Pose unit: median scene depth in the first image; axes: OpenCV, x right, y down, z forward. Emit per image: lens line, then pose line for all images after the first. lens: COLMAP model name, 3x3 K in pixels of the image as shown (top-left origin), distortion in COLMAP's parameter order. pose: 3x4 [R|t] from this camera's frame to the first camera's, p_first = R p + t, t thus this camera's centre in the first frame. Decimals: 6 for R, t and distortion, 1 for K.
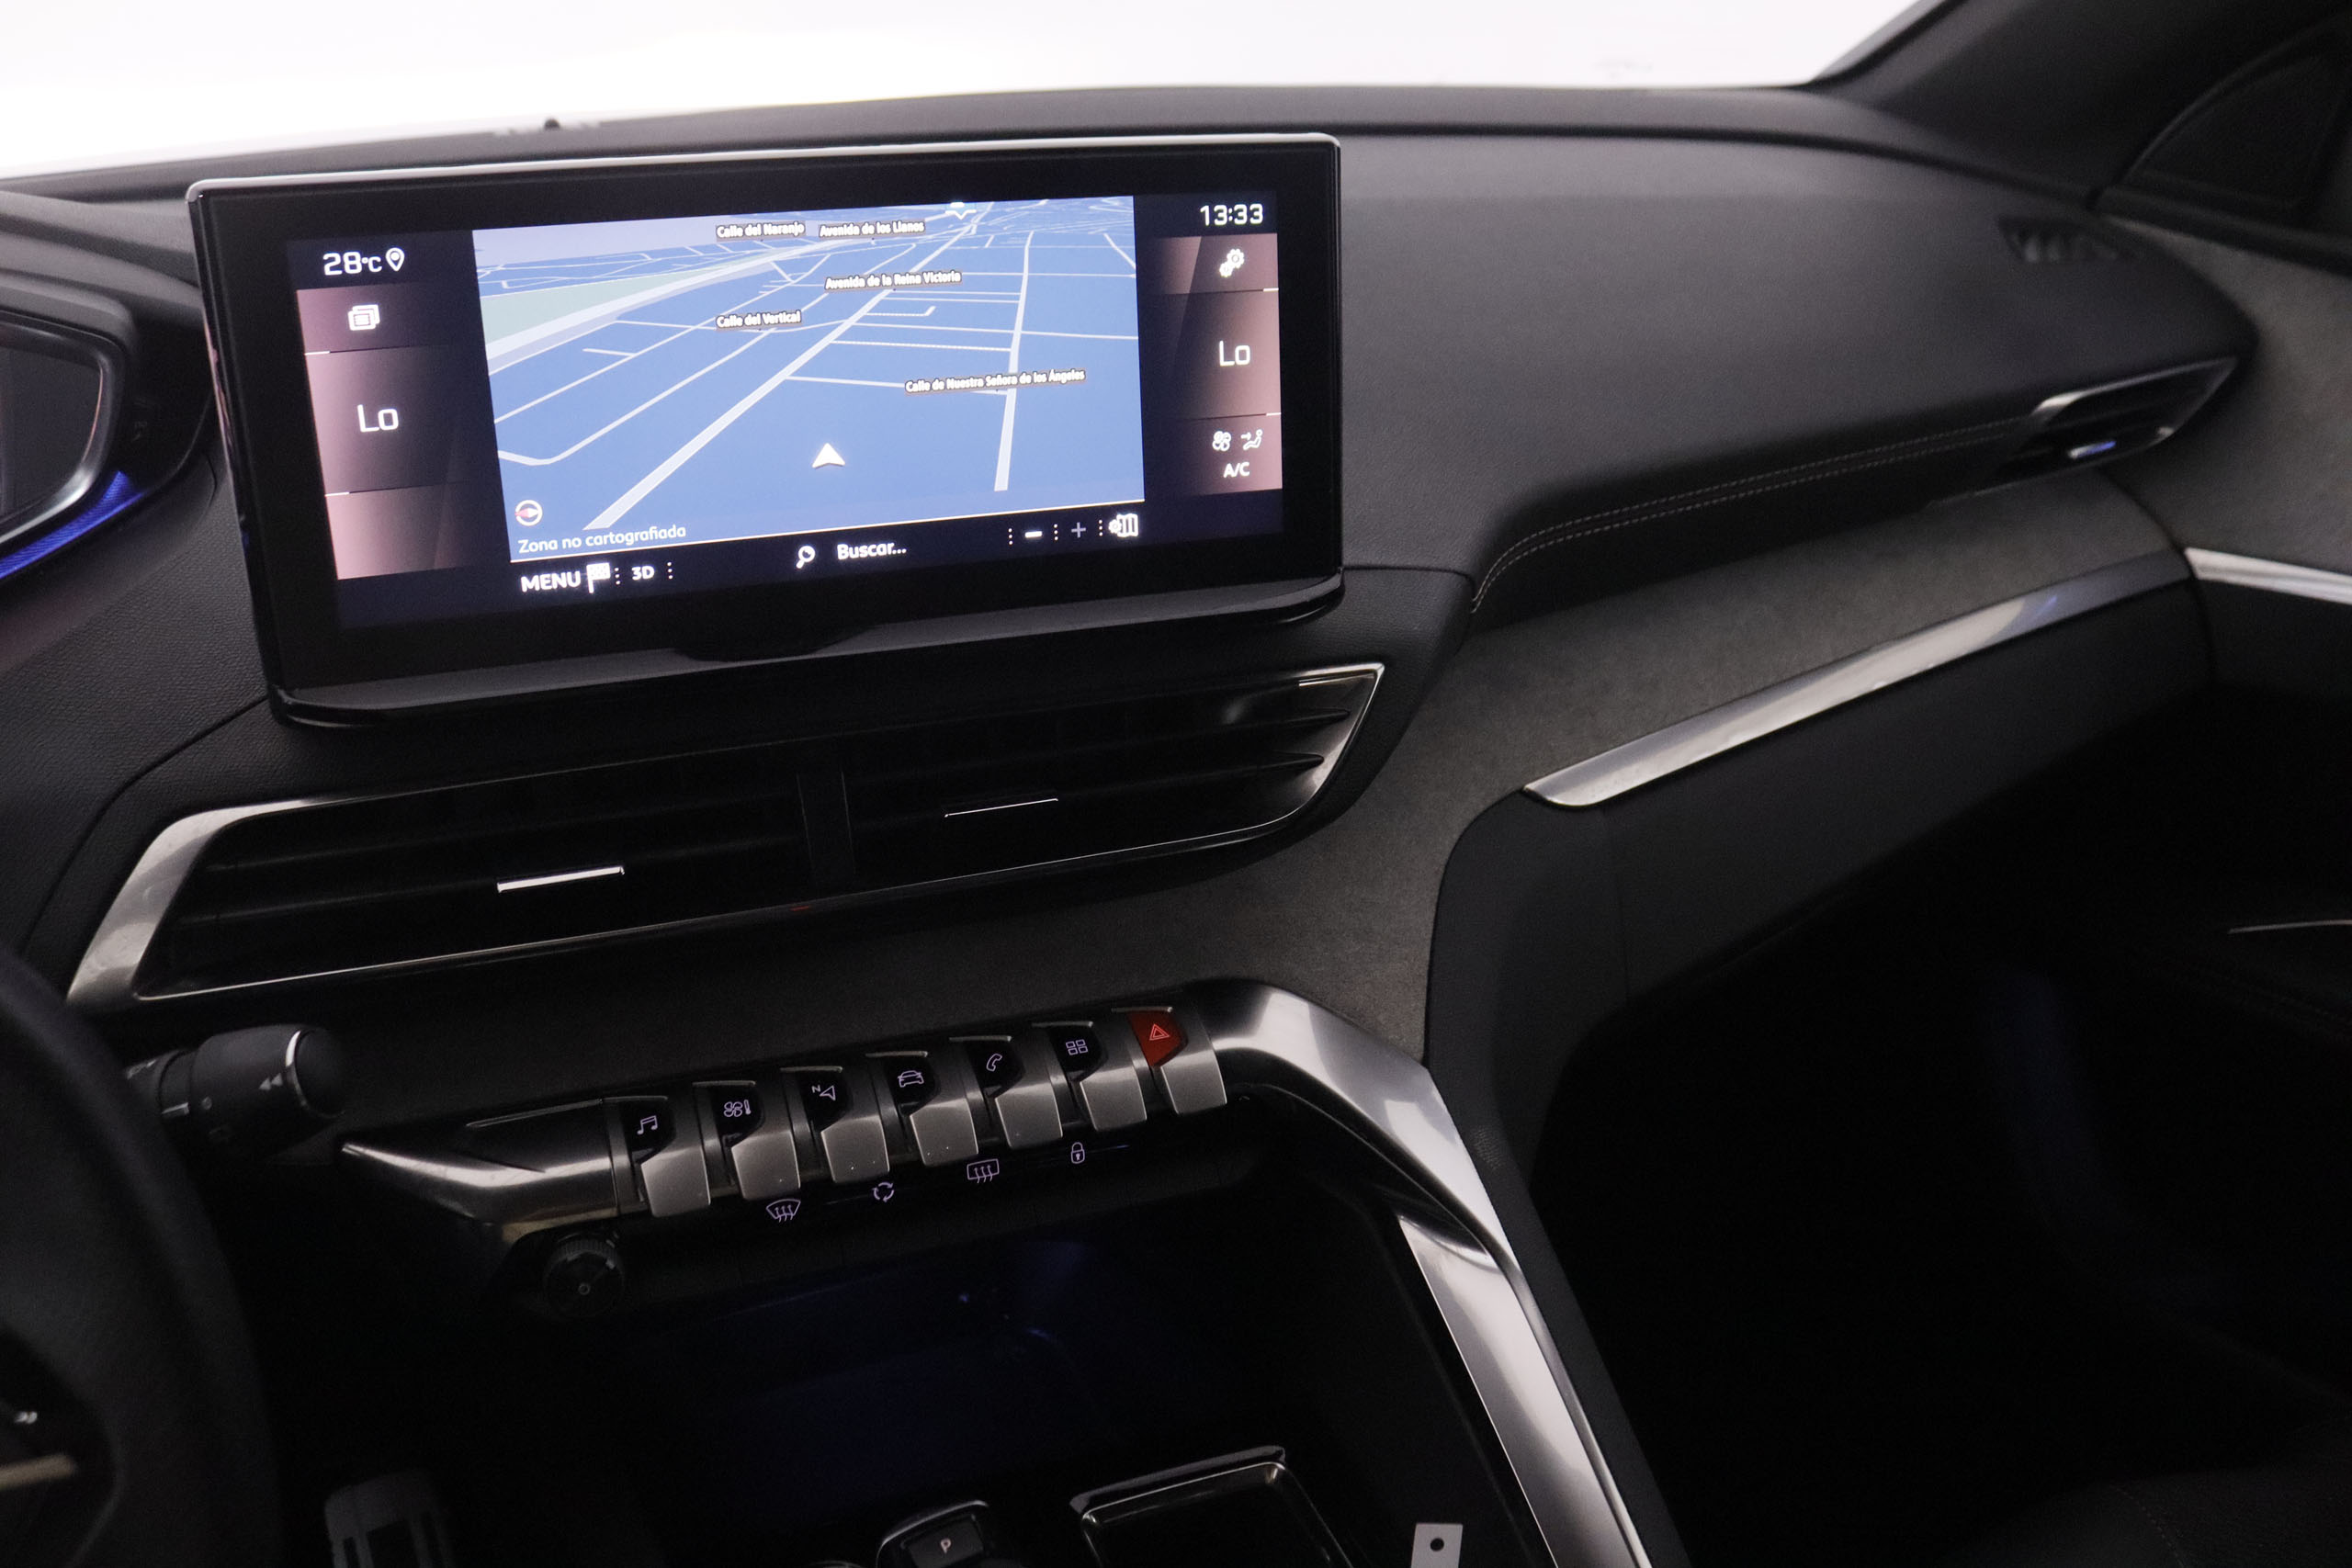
lens RADIAL K [[1938.9, 0, 1196.9], [0, 1938.9, 764.1], [0, 0, 1]] dist [-0.143621, 0.064686]
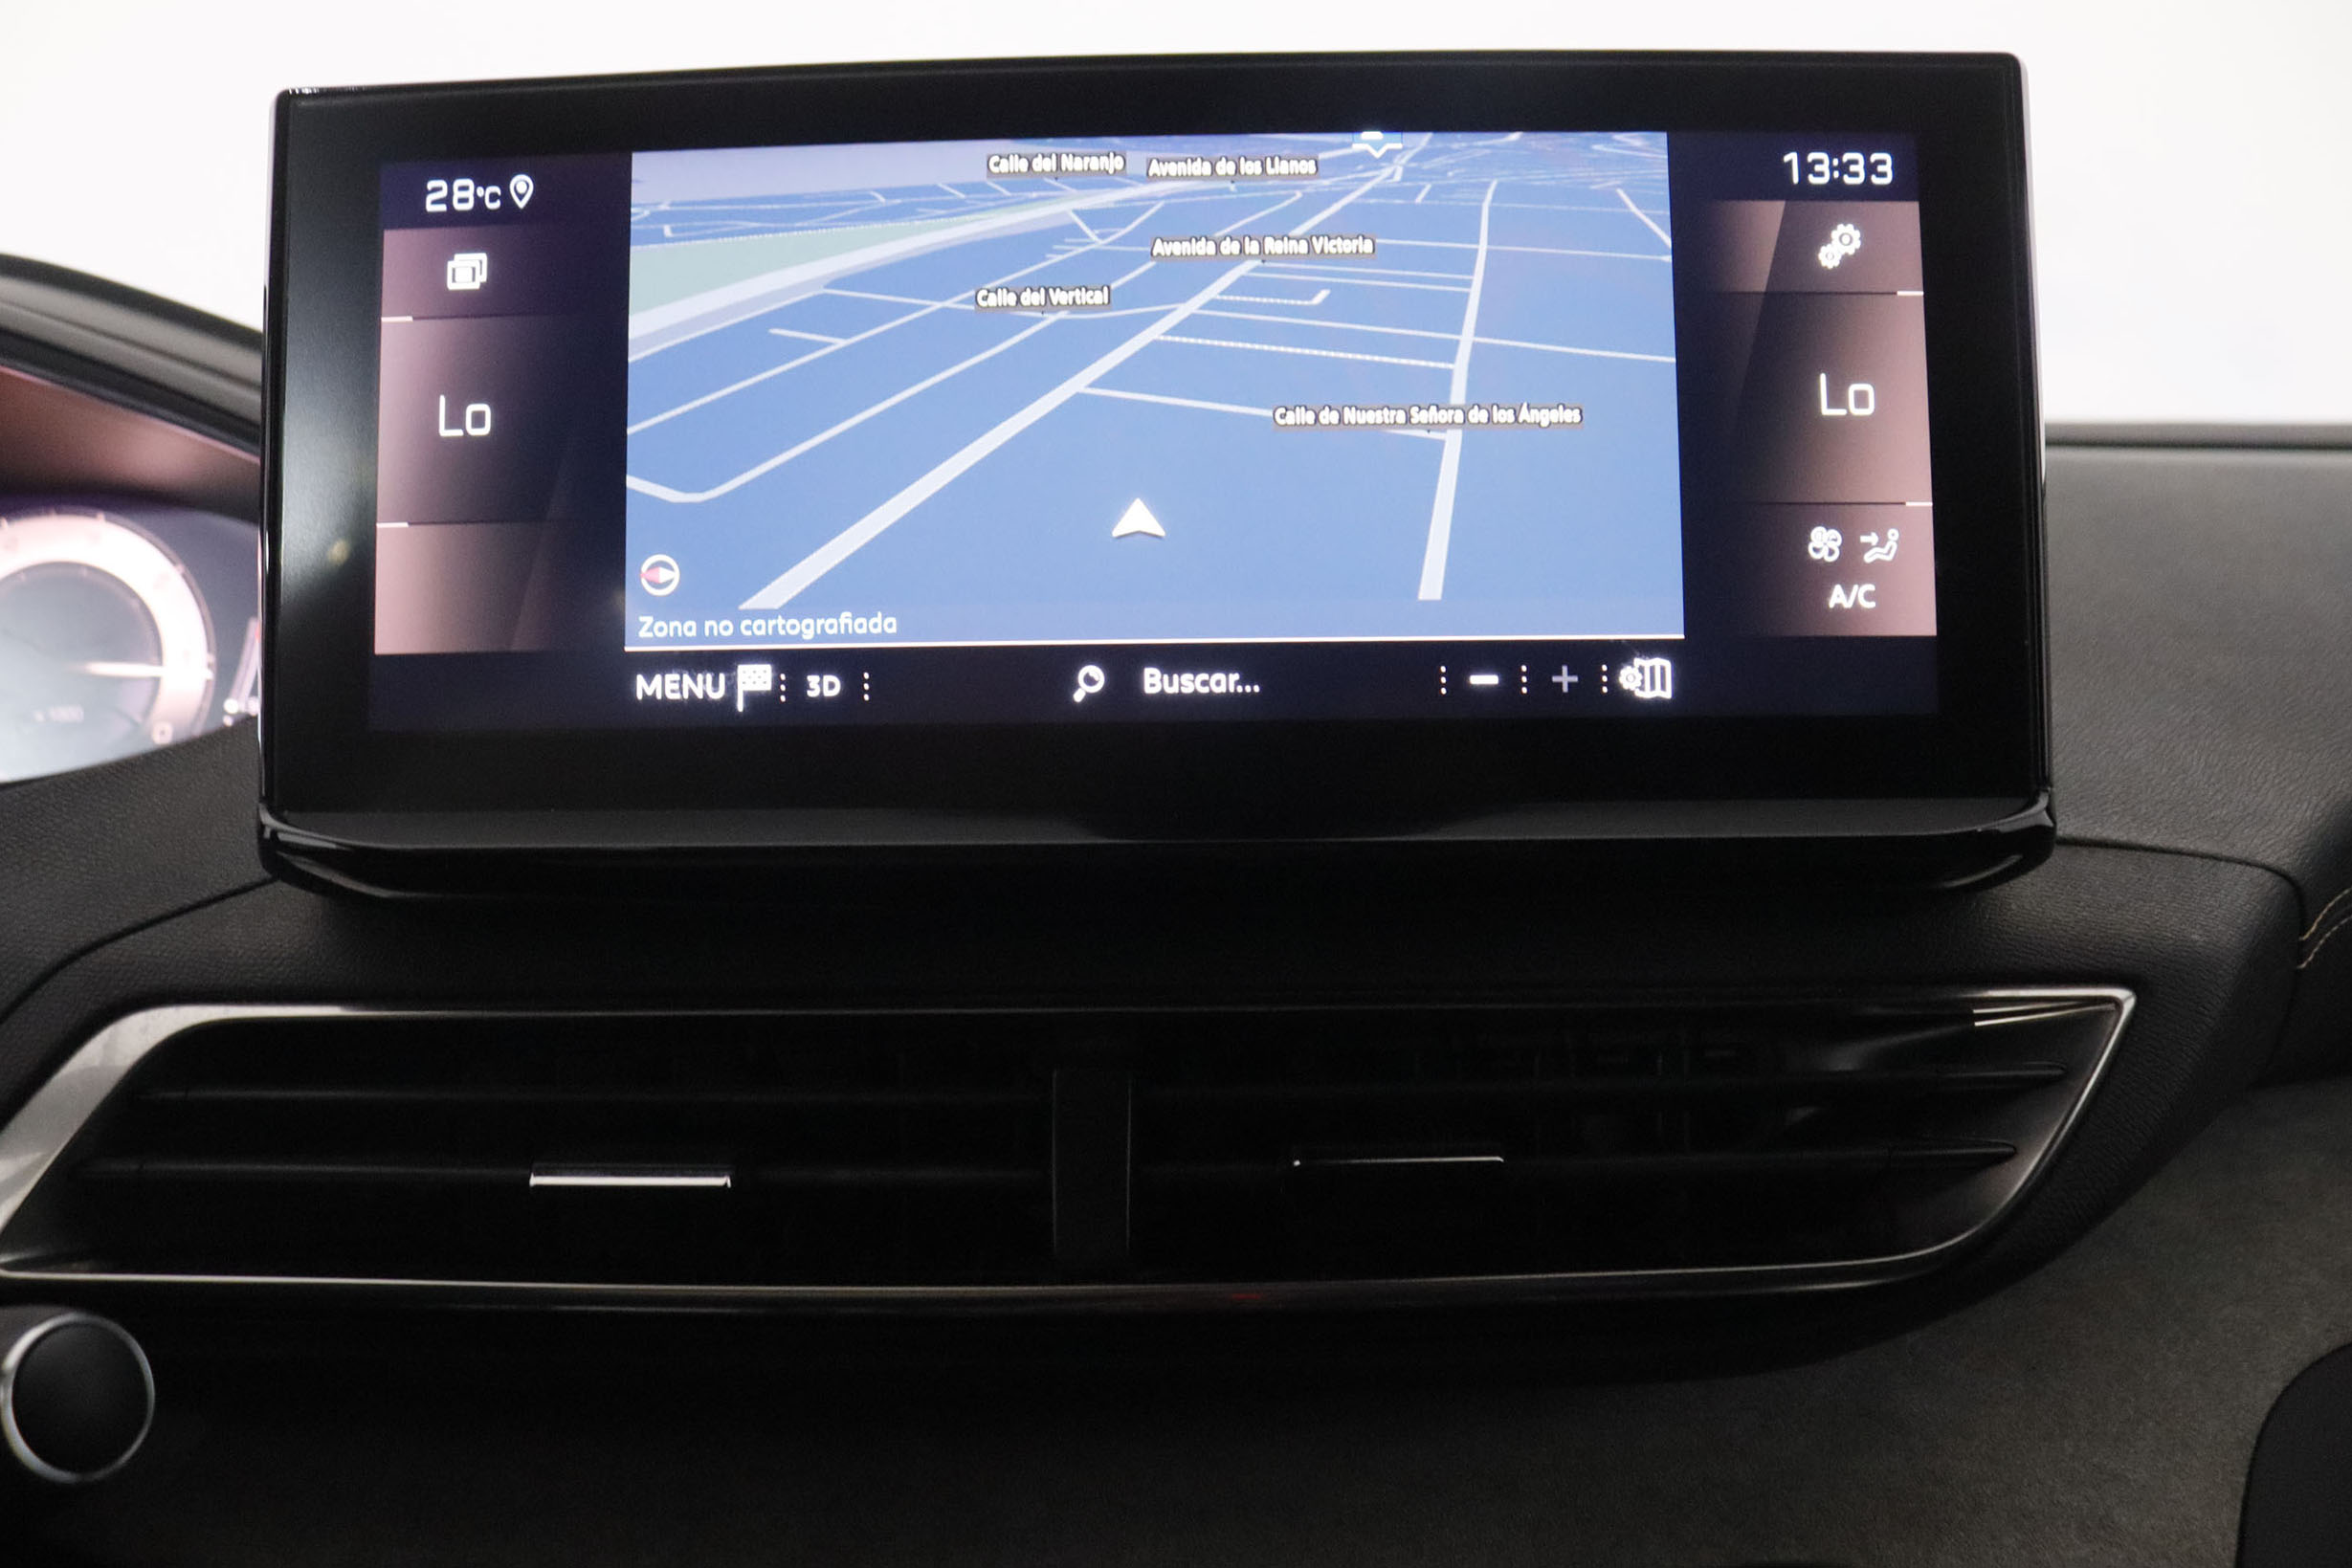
lens RADIAL K [[1938.9, 0, 1192.5], [0, 1938.9, 752.6], [0, 0, 1]] dist [-0.143621, 0.064686]
pose [[0.933271, 0.006224, -0.359120, 0.044578], [-0.122523, 0.945393, -0.302025, 0.092561], [0.337630, 0.325872, 0.883071, 0.492669]]
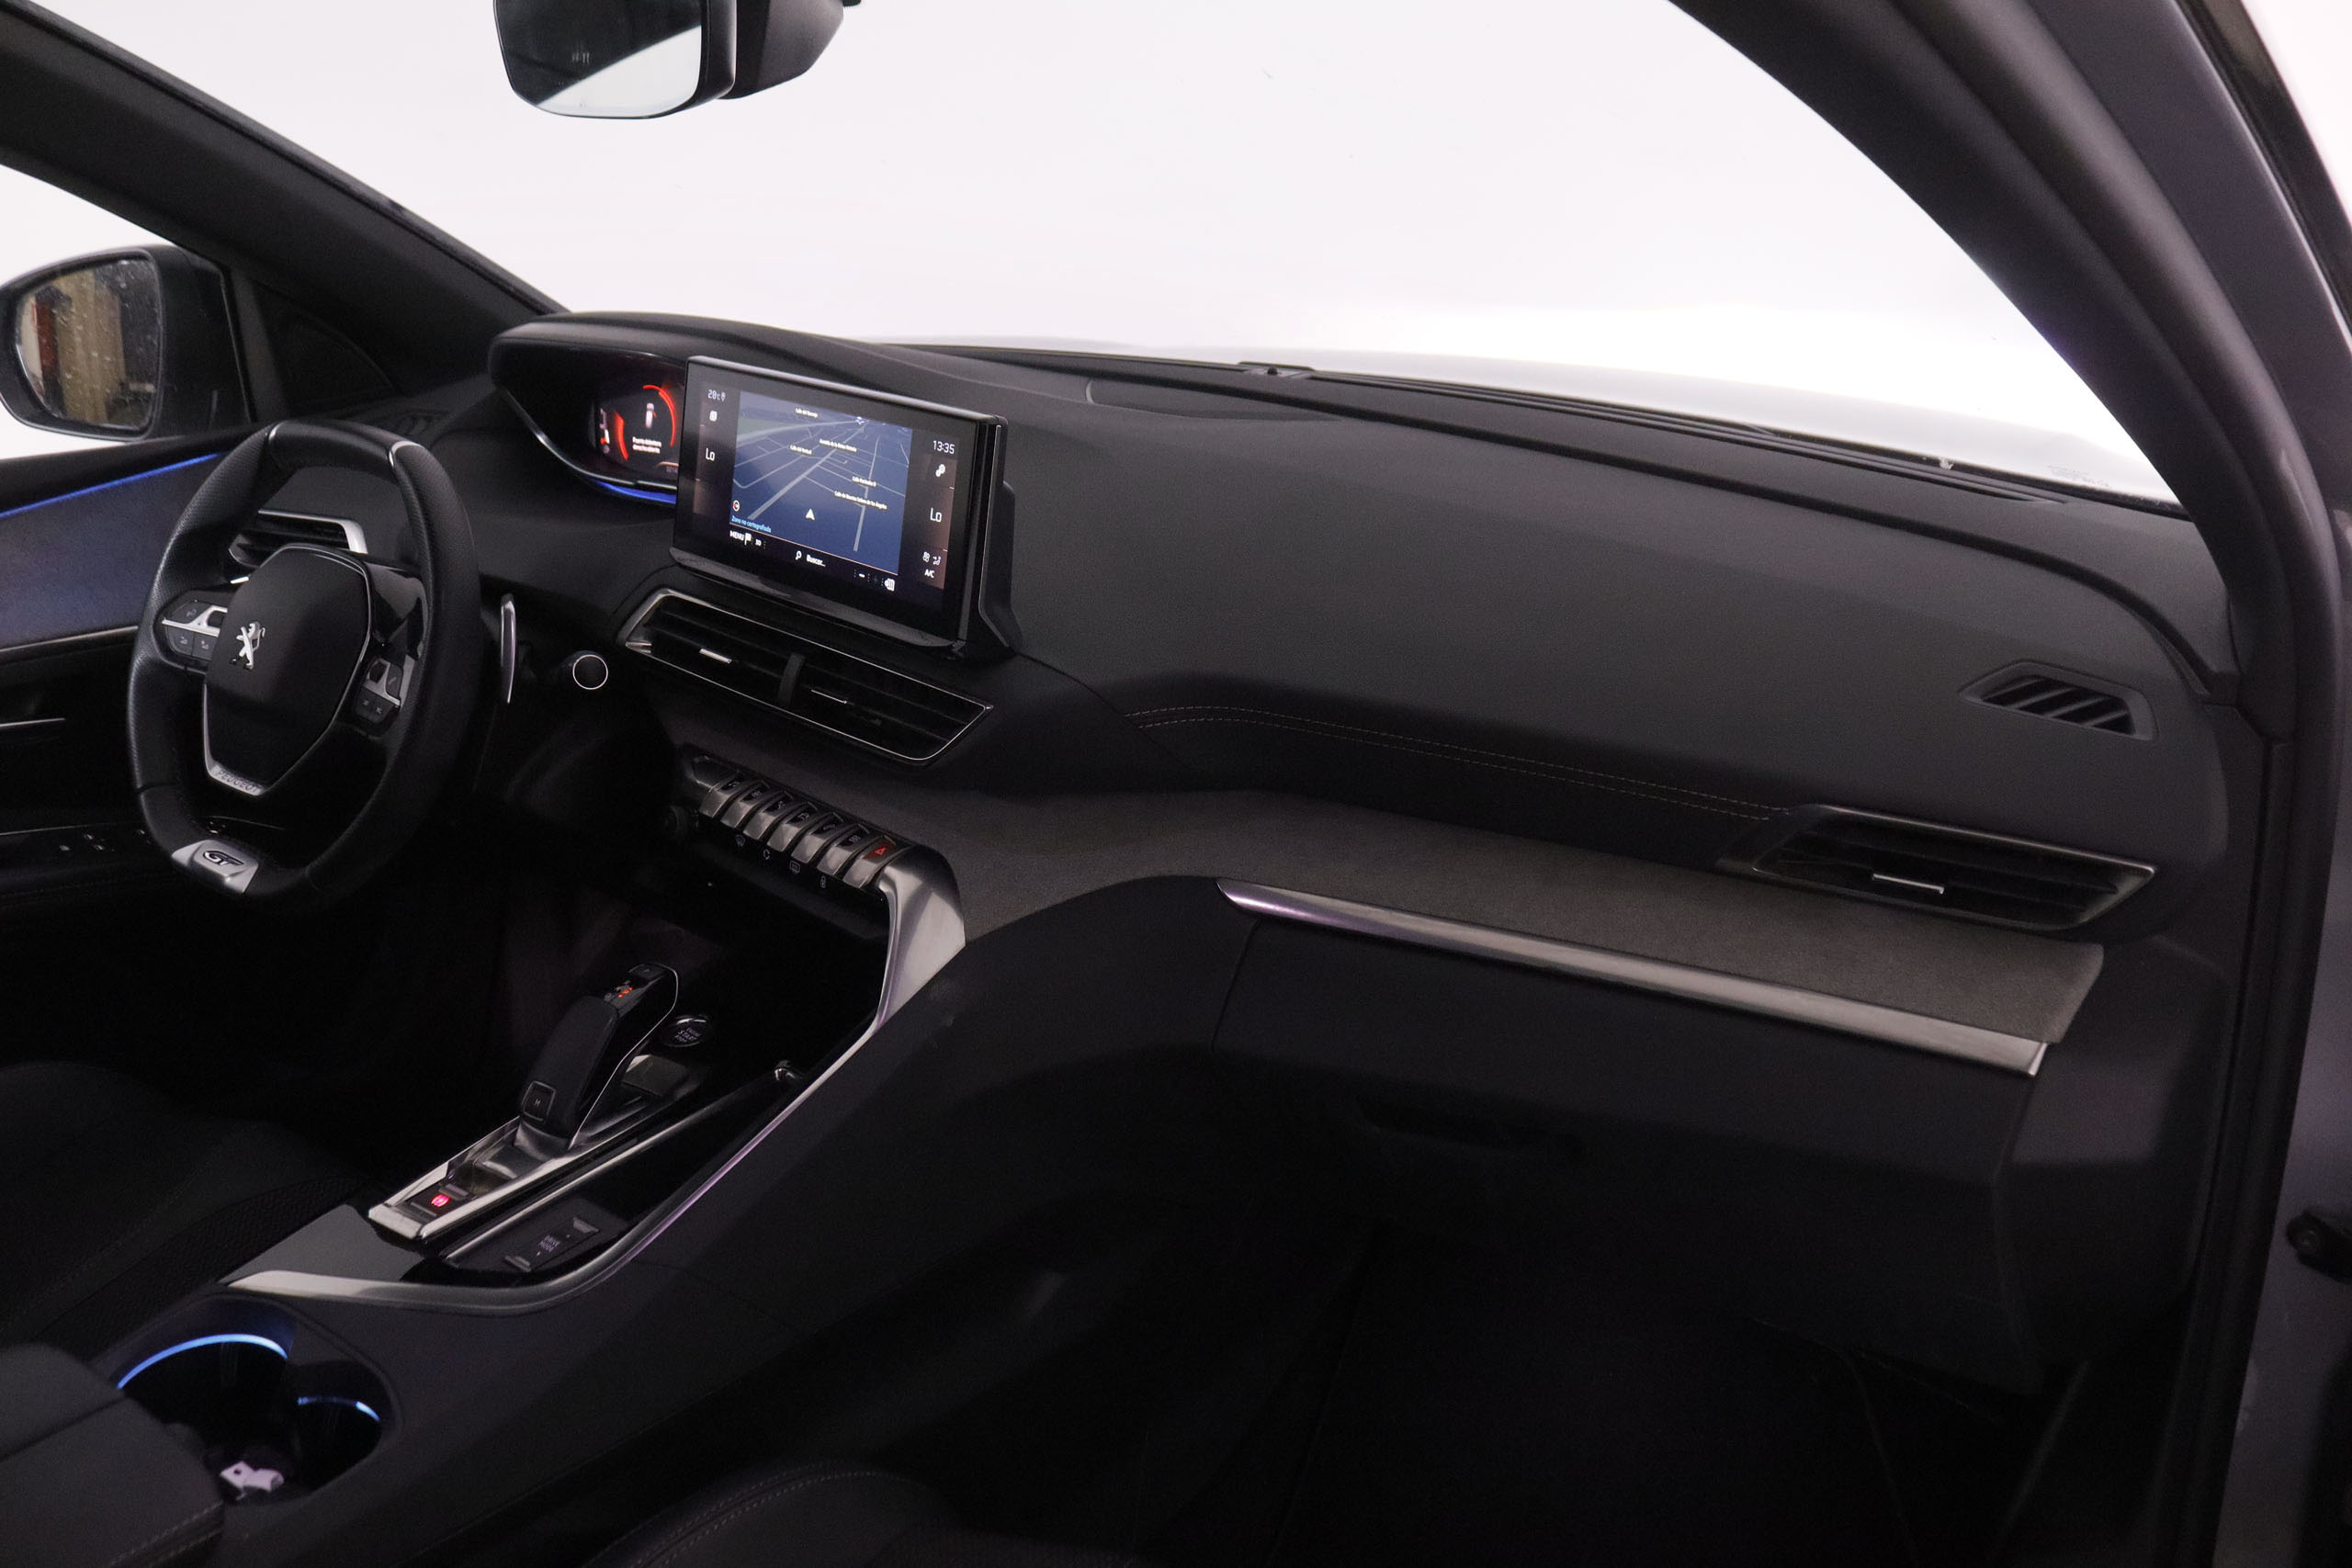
lens RADIAL K [[1938.9, 0, 1158.7], [0, 1938.9, 787.8], [0, 0, 1]] dist [-0.143621, 0.064686]
pose [[0.423453, 0.311961, -0.850511, 2.022284], [-0.398957, 0.907113, 0.134090, -0.338076], [0.813340, 0.282536, 0.508578, 0.273430]]
